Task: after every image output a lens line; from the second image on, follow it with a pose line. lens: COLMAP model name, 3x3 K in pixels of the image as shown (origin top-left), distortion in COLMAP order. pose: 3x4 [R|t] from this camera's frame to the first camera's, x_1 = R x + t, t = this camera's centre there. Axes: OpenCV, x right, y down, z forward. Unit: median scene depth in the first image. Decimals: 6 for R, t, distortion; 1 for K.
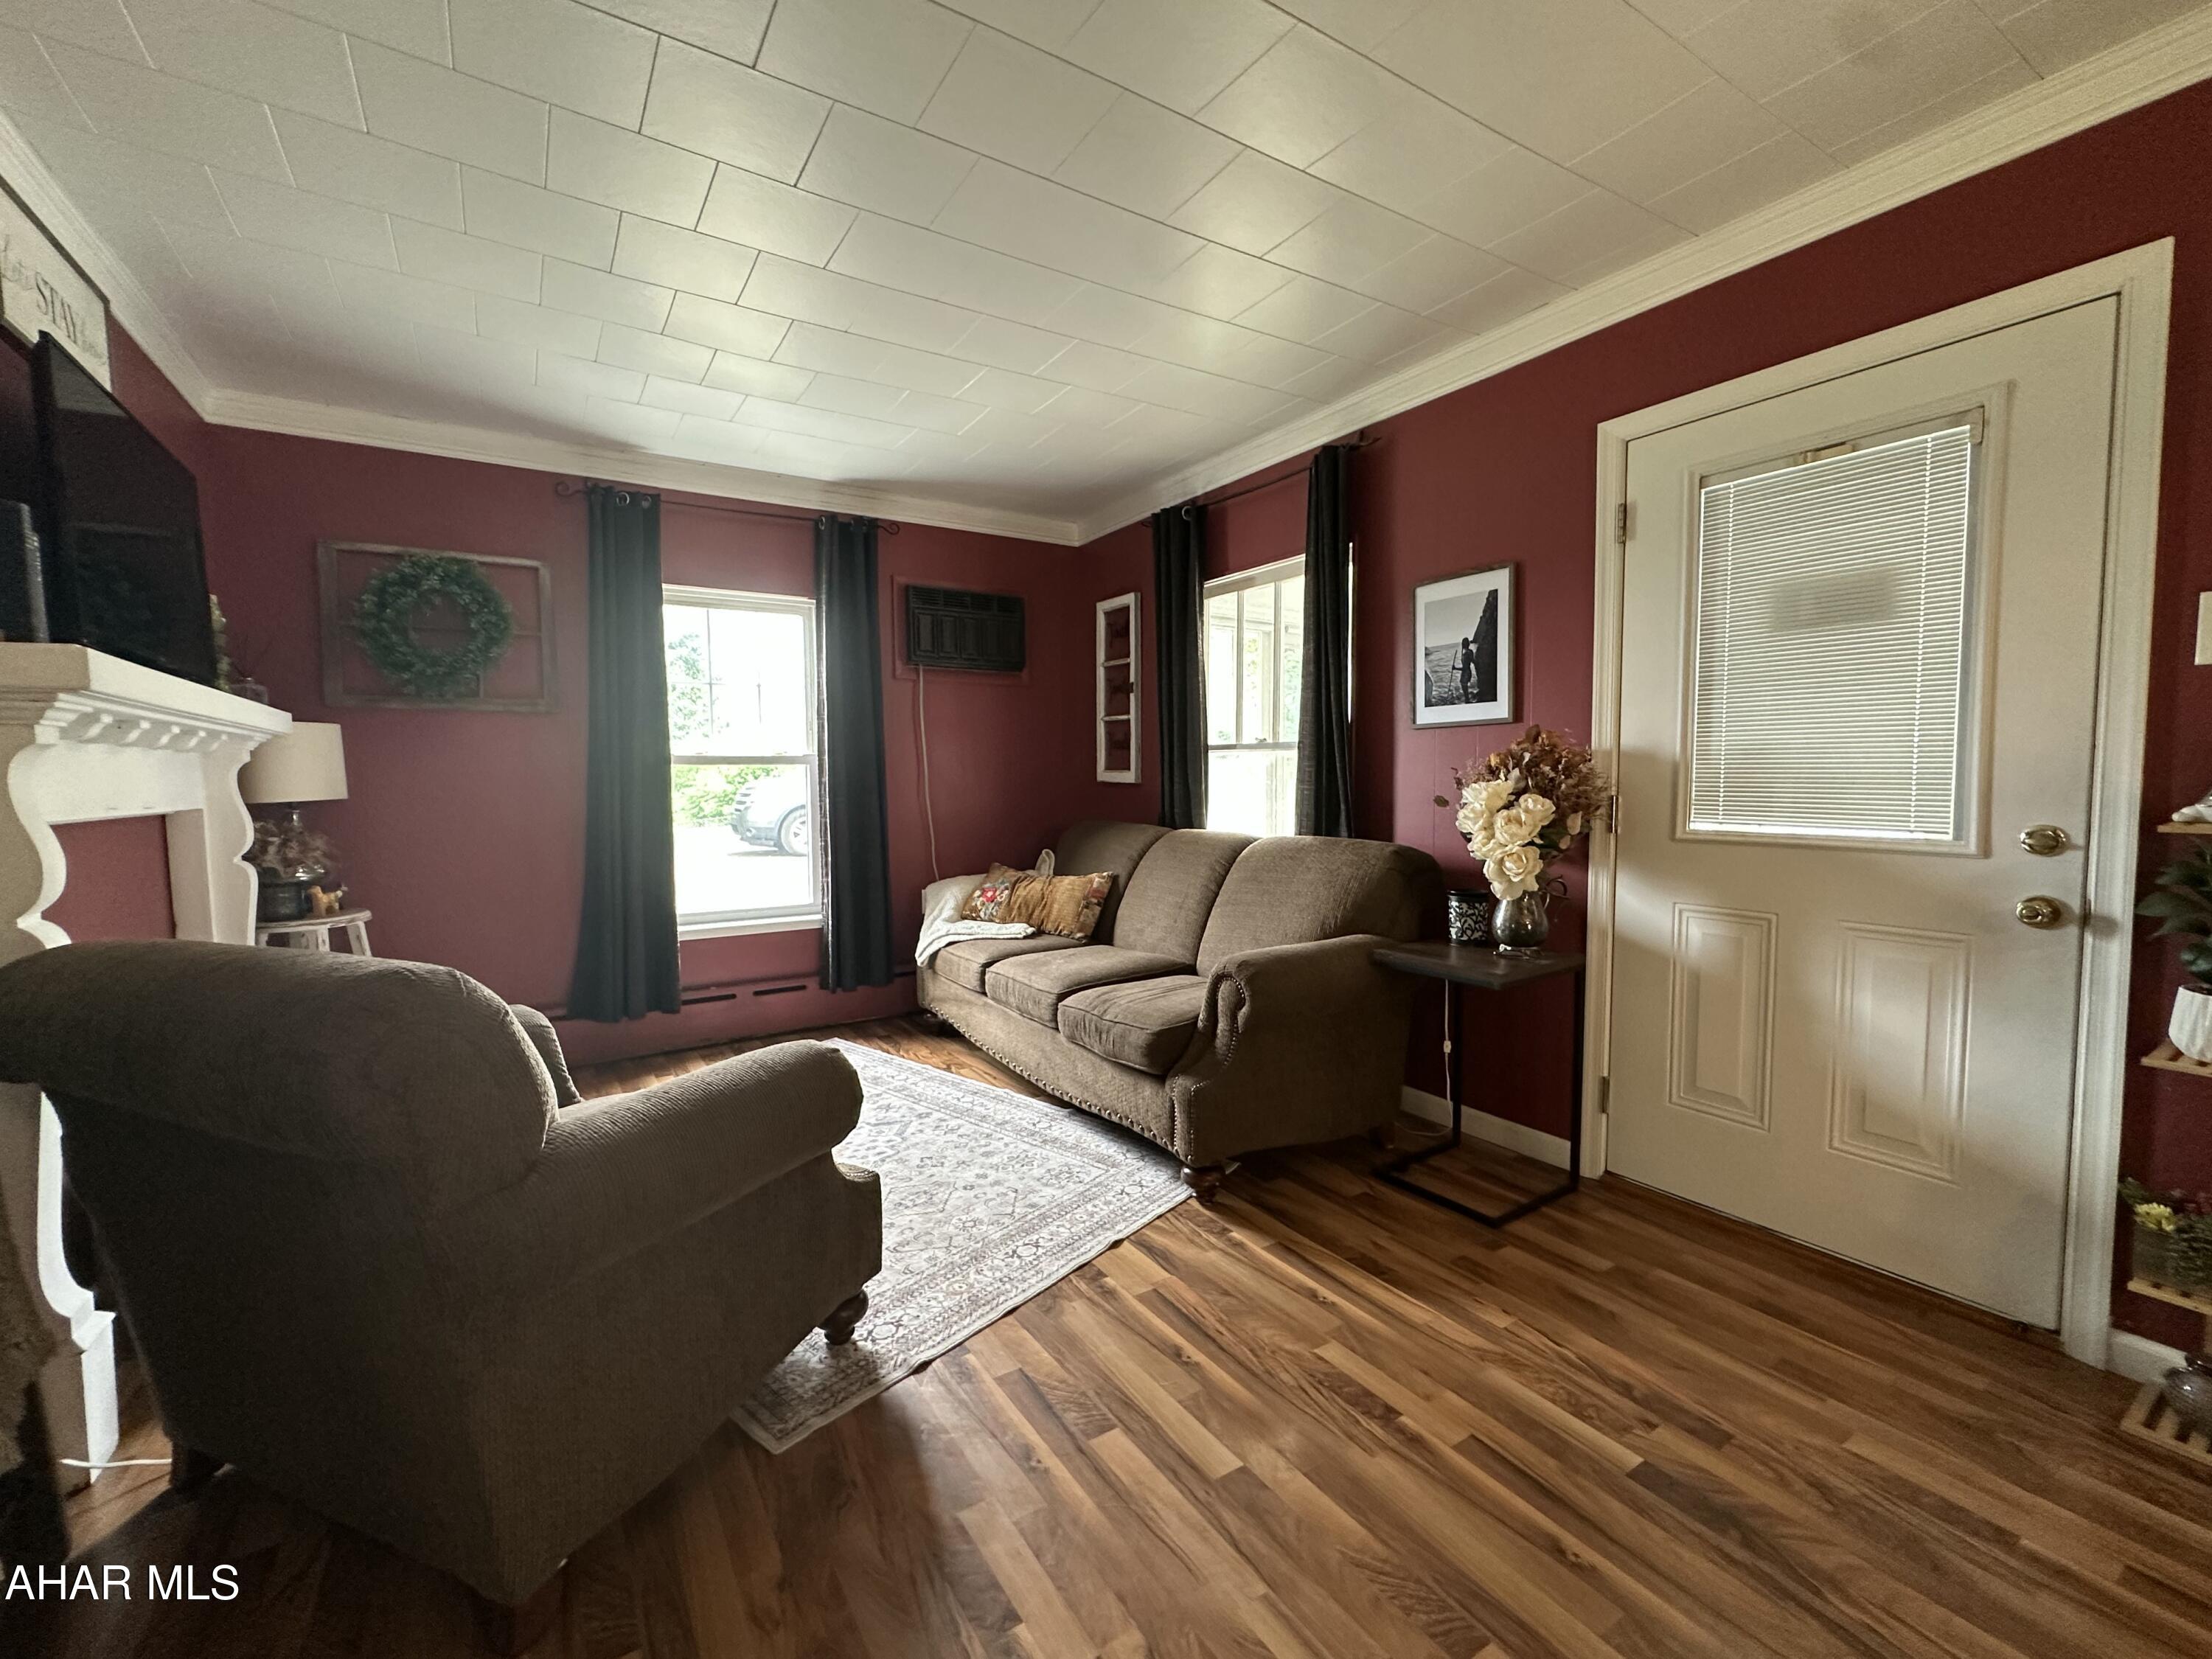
lens RADIAL K [[919.5, 0, 1101.6], [0, 919.5, 829.2], [0, 0, 1]] dist [-0.004907, 0.001222]
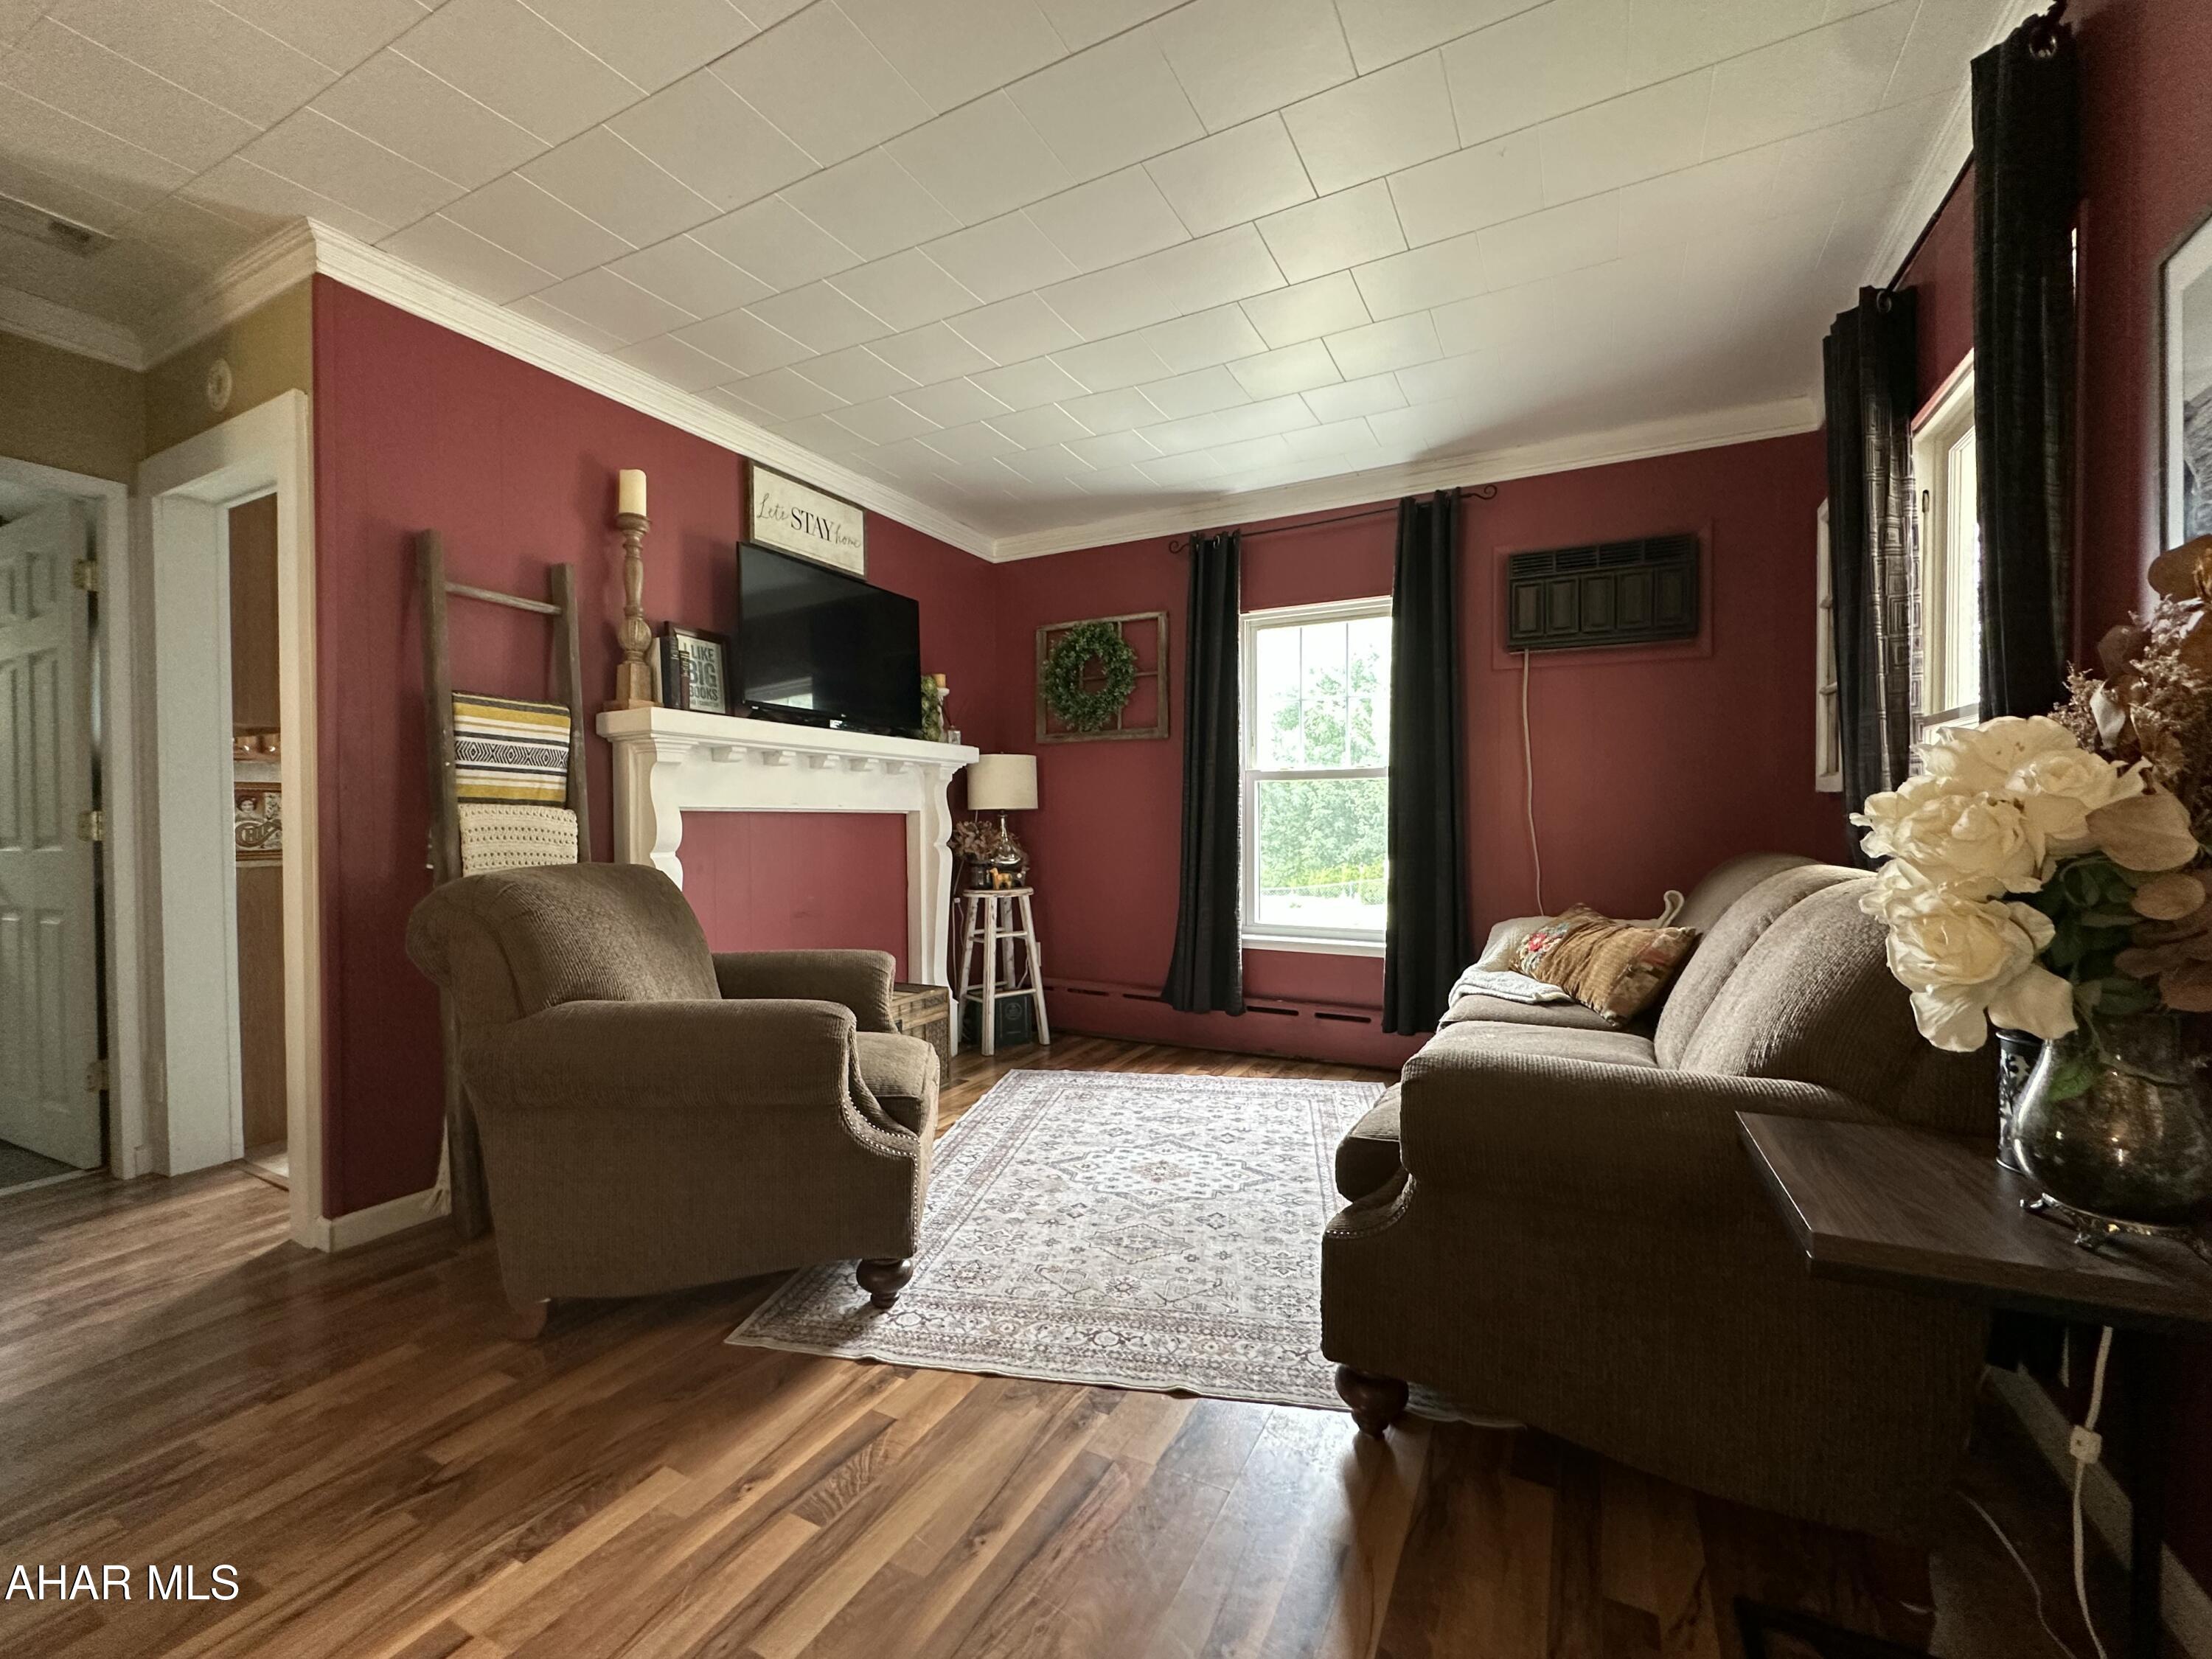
lens RADIAL K [[919.5, 0, 1101.6], [0, 919.5, 829.2], [0, 0, 1]] dist [-0.004907, 0.001222]
pose [[0.498414, 0.015585, -0.866799, 0.456854], [-0.054182, 0.998444, -0.013203, 0.011613], [0.865245, 0.053545, 0.498482, 0.415977]]
